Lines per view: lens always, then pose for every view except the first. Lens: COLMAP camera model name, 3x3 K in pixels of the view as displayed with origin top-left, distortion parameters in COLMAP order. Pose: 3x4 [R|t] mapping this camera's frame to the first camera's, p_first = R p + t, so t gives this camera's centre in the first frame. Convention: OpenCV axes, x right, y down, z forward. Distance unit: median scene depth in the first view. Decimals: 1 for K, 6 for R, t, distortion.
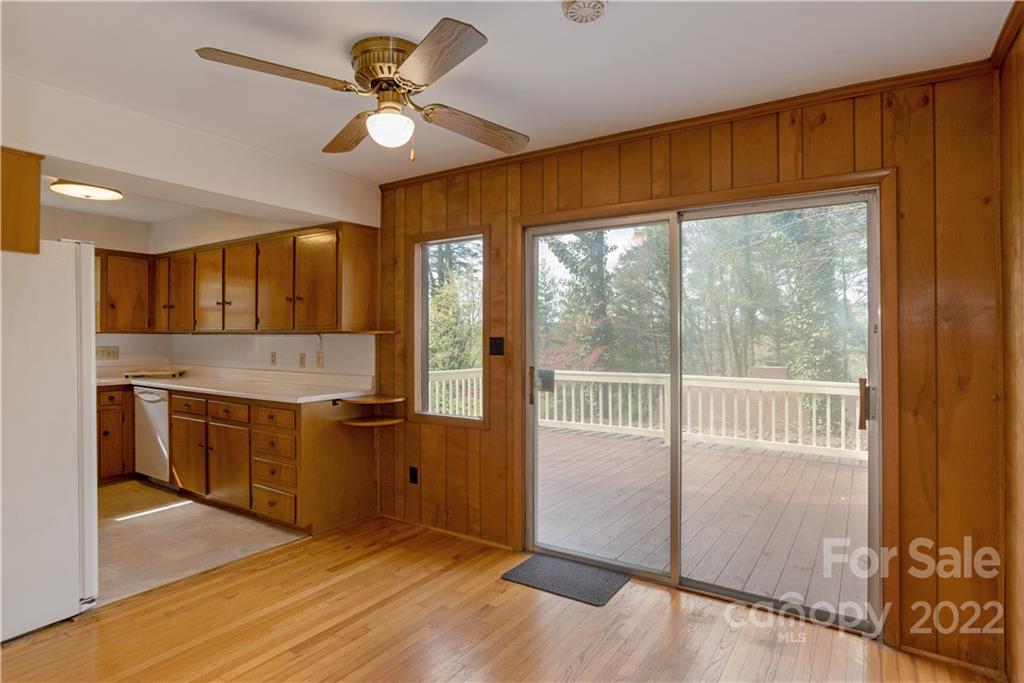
lens RADIAL K [[517.8, 0, 517.8], [0, 517.8, 337.3], [0, 0, 1]] dist [-0.020484, 0.001135]
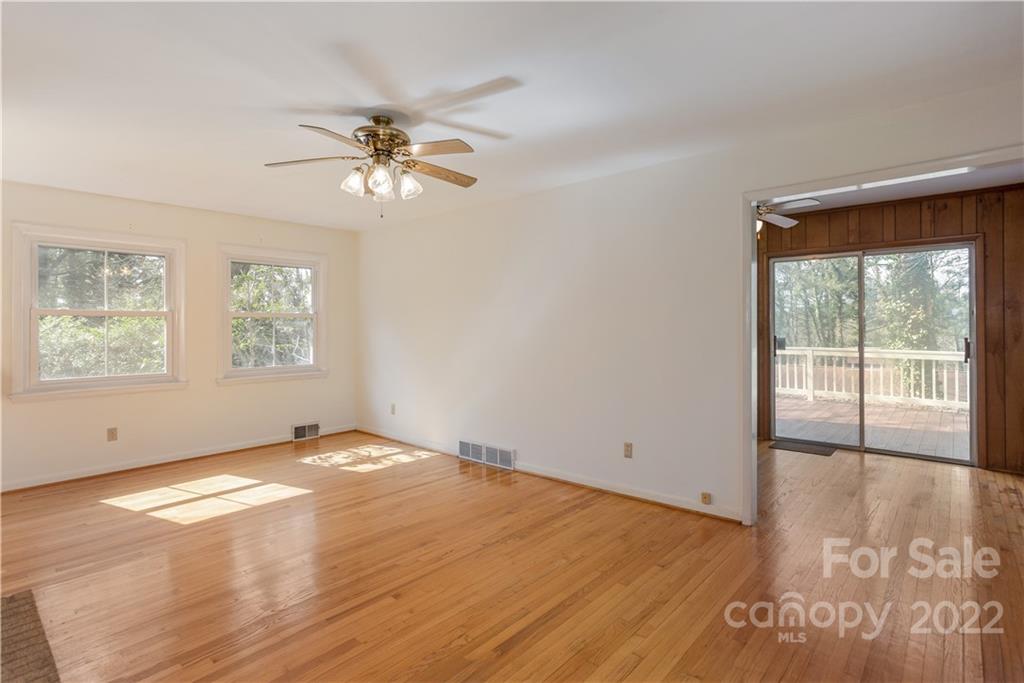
lens RADIAL K [[498.0, 0, 596.5], [0, 498.0, 335.2], [0, 0, 1]] dist [-0.010936, 0.008380]
pose [[0.999340, -0.016628, -0.032290, -0.681853], [0.017317, 0.999626, 0.021174, 0.006323], [0.031926, -0.021720, 0.999254, -0.946403]]
